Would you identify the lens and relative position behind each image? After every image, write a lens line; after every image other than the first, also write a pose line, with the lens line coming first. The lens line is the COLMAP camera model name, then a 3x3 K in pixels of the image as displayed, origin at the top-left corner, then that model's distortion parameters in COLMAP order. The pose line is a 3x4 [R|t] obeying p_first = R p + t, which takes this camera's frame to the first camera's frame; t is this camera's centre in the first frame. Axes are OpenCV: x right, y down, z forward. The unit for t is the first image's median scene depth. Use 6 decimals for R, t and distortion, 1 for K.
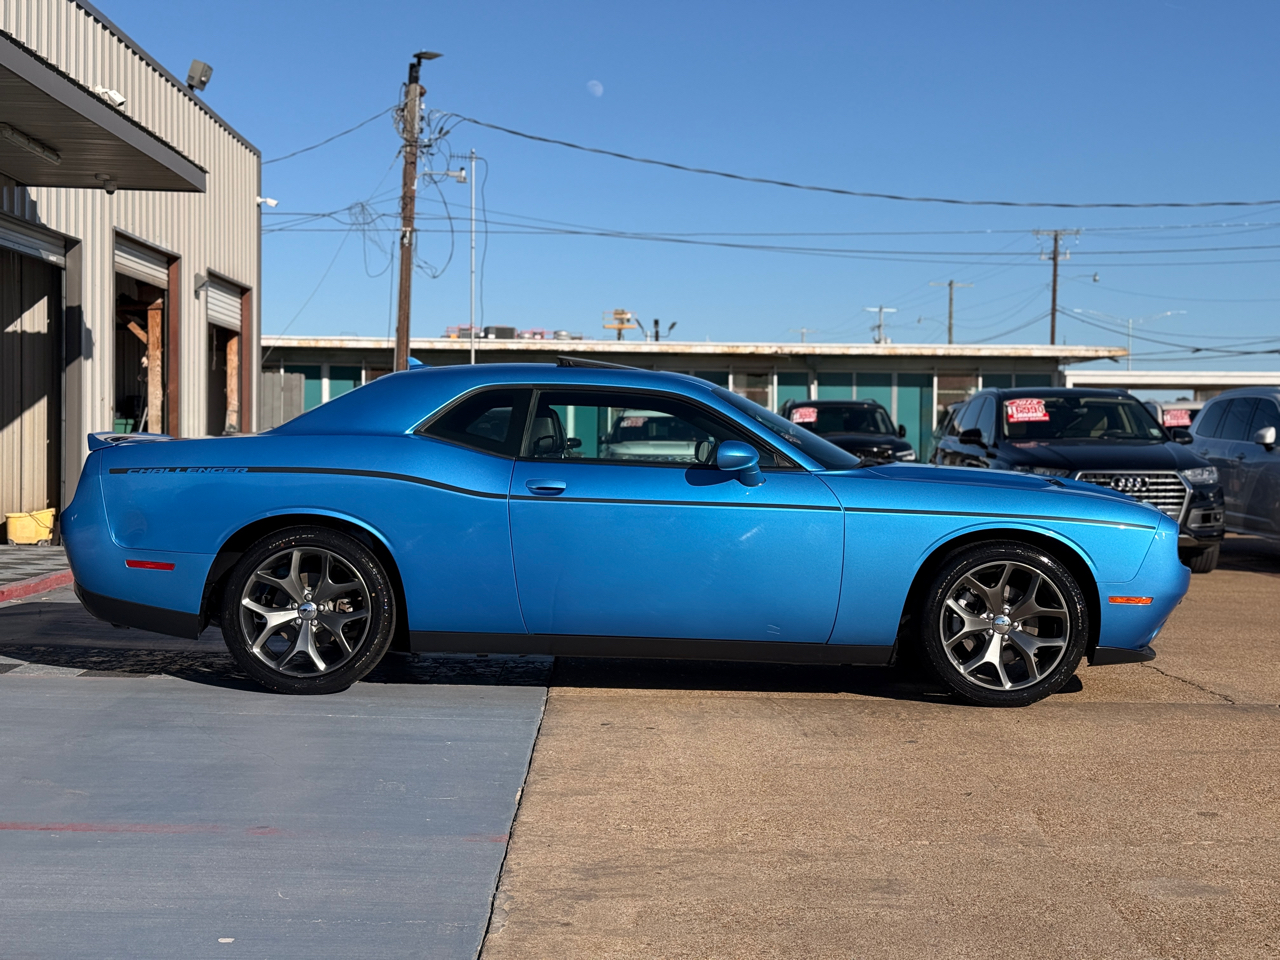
lens RADIAL K [[1719.0, 0, 640.0], [0, 1719.0, 480.0], [0, 0, 1]] dist [0.104410, -0.049570]
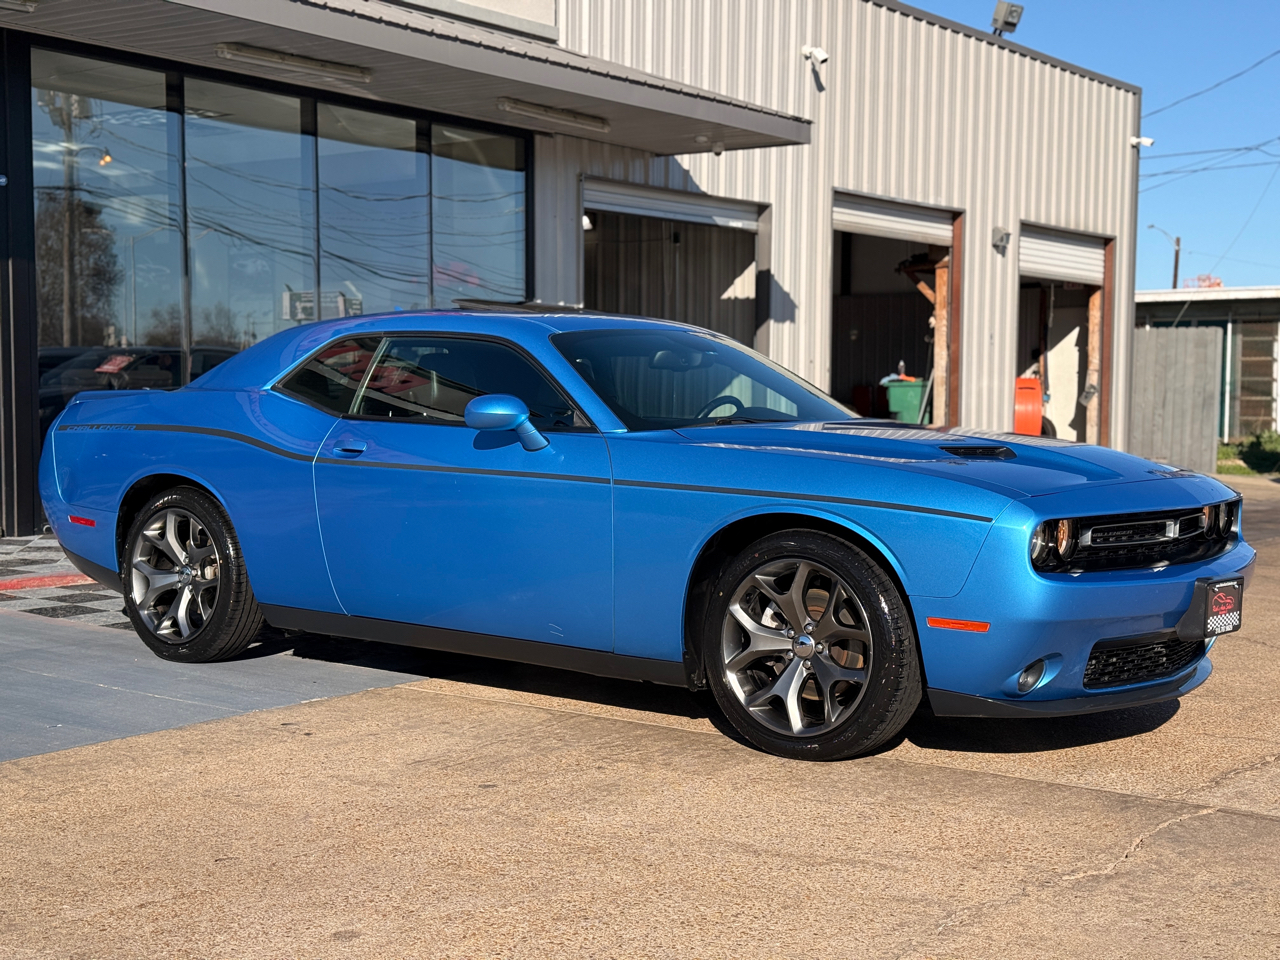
lens RADIAL K [[1735.2, 0, 640.0], [0, 1735.2, 480.0], [0, 0, 1]] dist [0.183164, -0.434297]
pose [[0.795077, 0.021369, -0.606132, 0.183561], [-0.008863, 0.999682, 0.023617, -0.000803], [0.606444, -0.013405, 0.795013, 0.115721]]
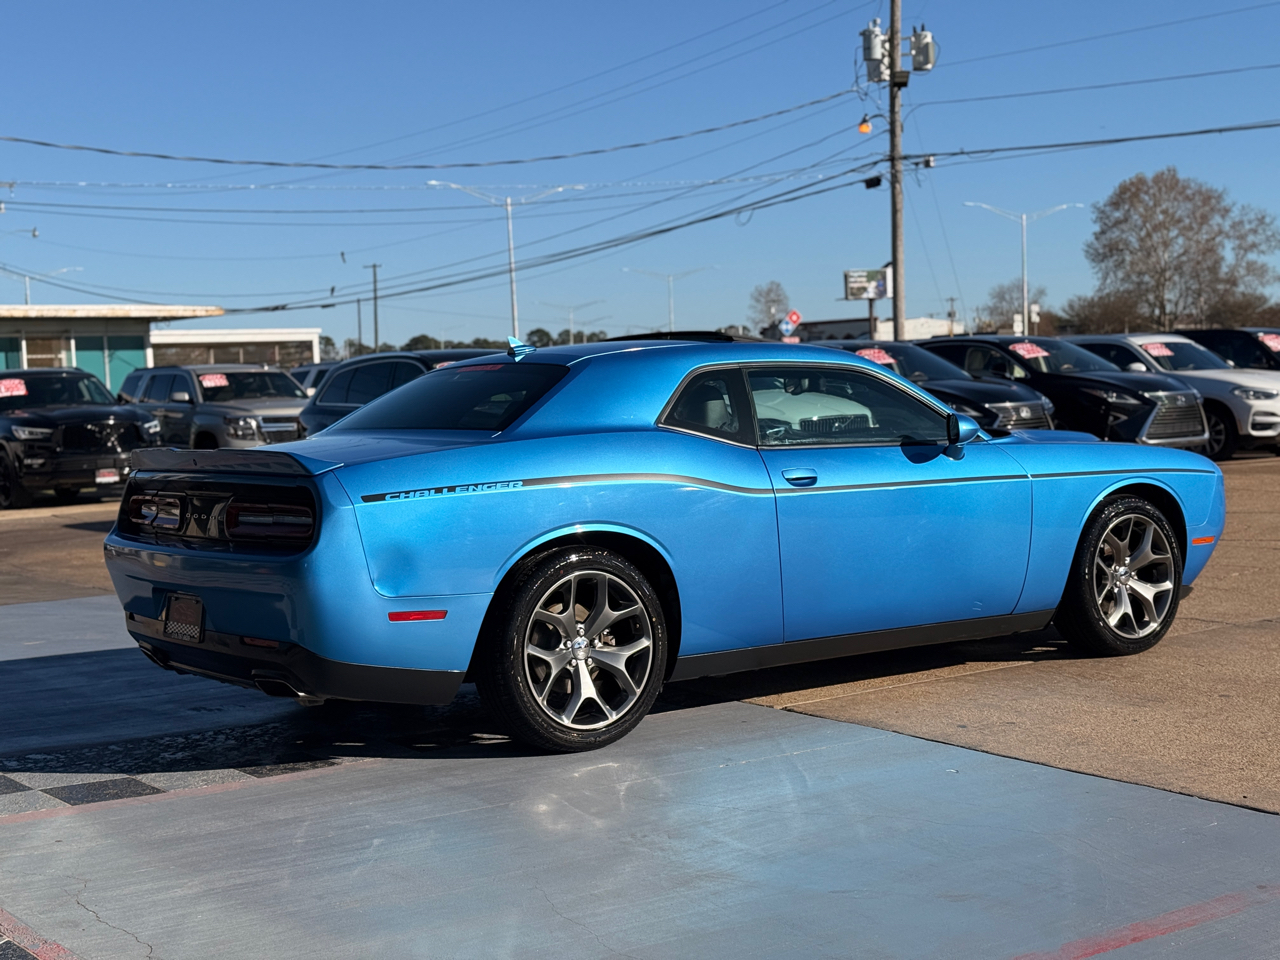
lens RADIAL K [[1719.0, 0, 640.0], [0, 1719.0, 480.0], [0, 0, 1]] dist [0.104410, -0.049570]
pose [[0.808212, -0.075289, 0.584059, -0.195894], [0.060954, 0.997162, 0.044193, -0.011833], [-0.585729, -0.000117, 0.810507, 0.099073]]
